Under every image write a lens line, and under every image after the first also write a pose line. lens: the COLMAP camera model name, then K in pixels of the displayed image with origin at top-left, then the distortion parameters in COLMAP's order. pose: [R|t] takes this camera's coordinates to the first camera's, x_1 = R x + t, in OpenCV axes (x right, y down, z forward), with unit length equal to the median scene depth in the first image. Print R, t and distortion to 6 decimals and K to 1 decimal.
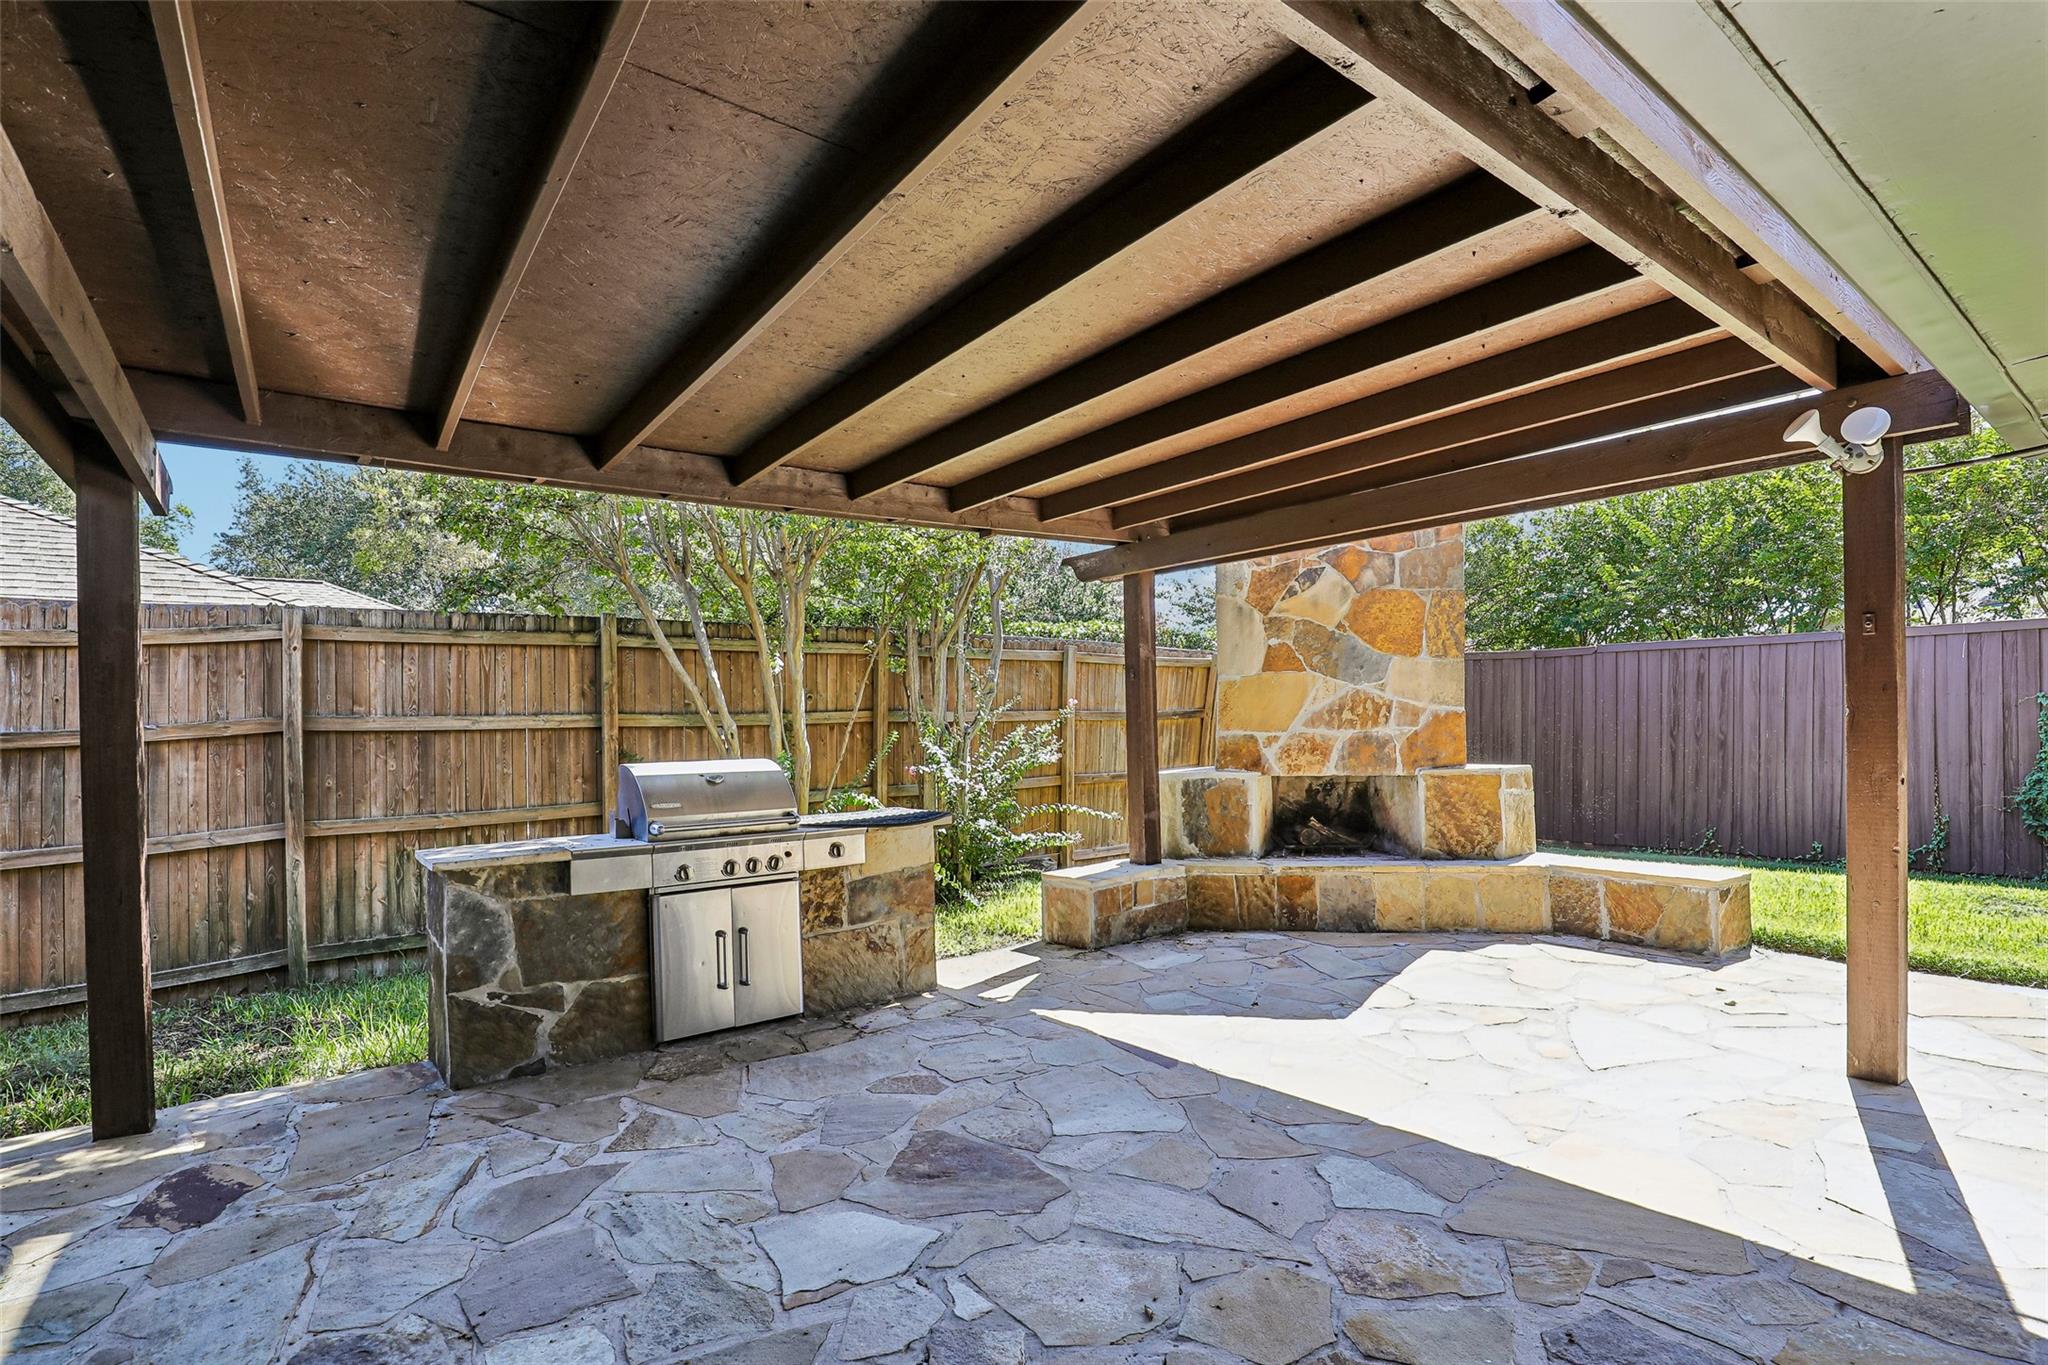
lens RADIAL K [[962.3, 0, 1064.7], [0, 962.3, 720.5], [0, 0, 1]] dist [-0.021466, 0.005355]
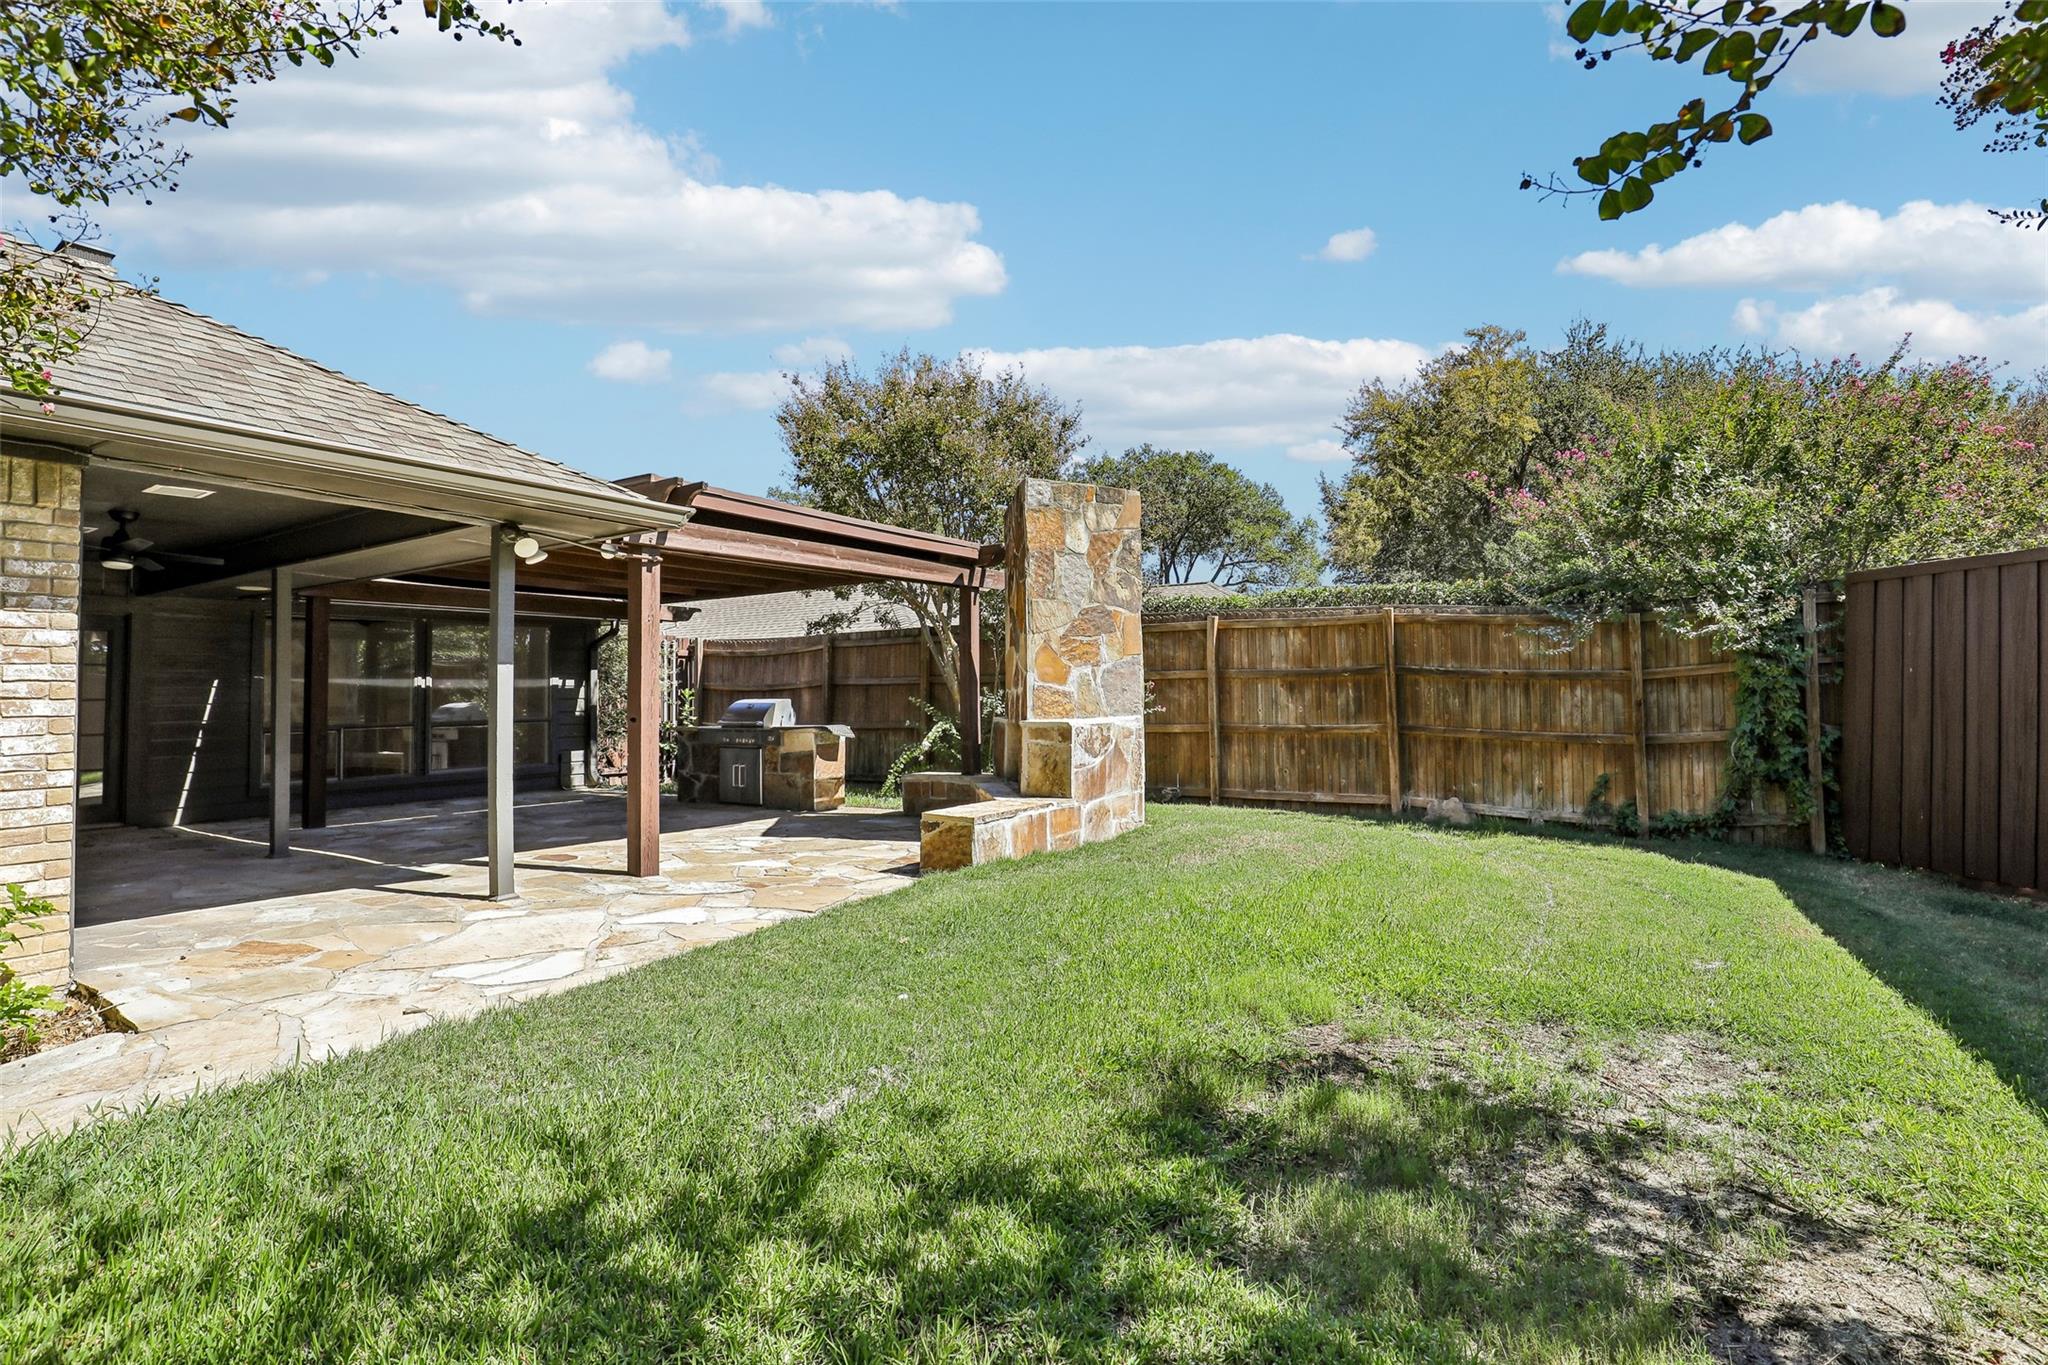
lens RADIAL K [[962.3, 0, 1018.7], [0, 962.3, 664.6], [0, 0, 1]] dist [-0.021466, 0.005355]
pose [[0.356134, -0.011911, -0.934359, 2.170471], [0.008361, 0.999919, -0.009560, -0.016912], [0.934398, -0.004408, 0.356205, 0.735391]]
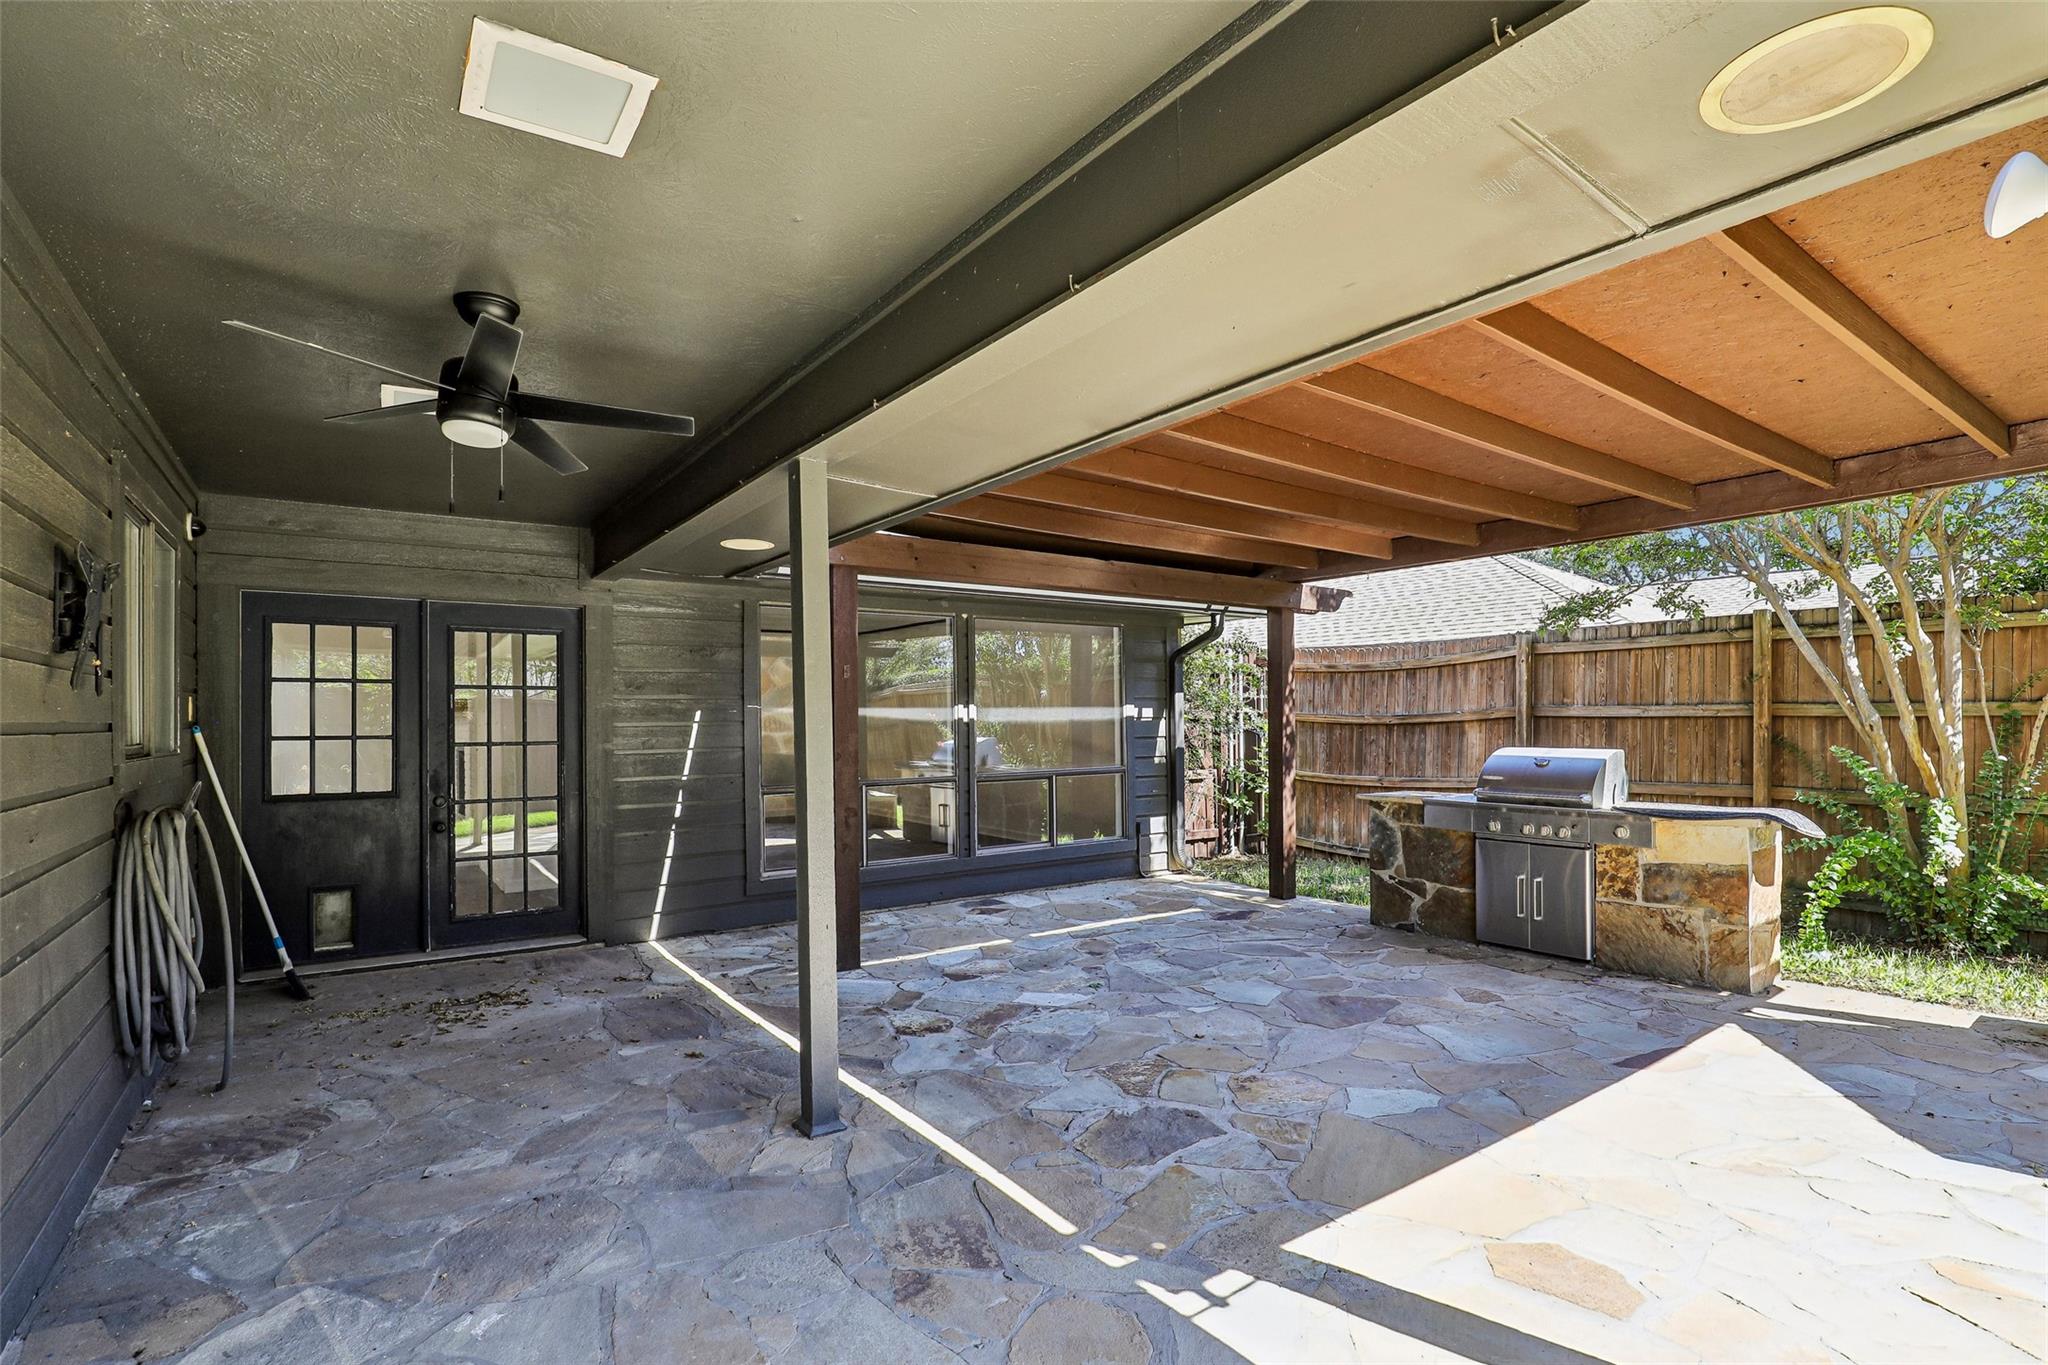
lens RADIAL K [[962.3, 0, 1026.1], [0, 962.3, 726.1], [0, 0, 1]] dist [-0.021466, 0.005355]
pose [[-0.023344, 0.029051, -0.999305, 0.919771], [0.010174, 0.999533, 0.028820, -0.031222], [0.999676, -0.009494, -0.023628, 0.318360]]
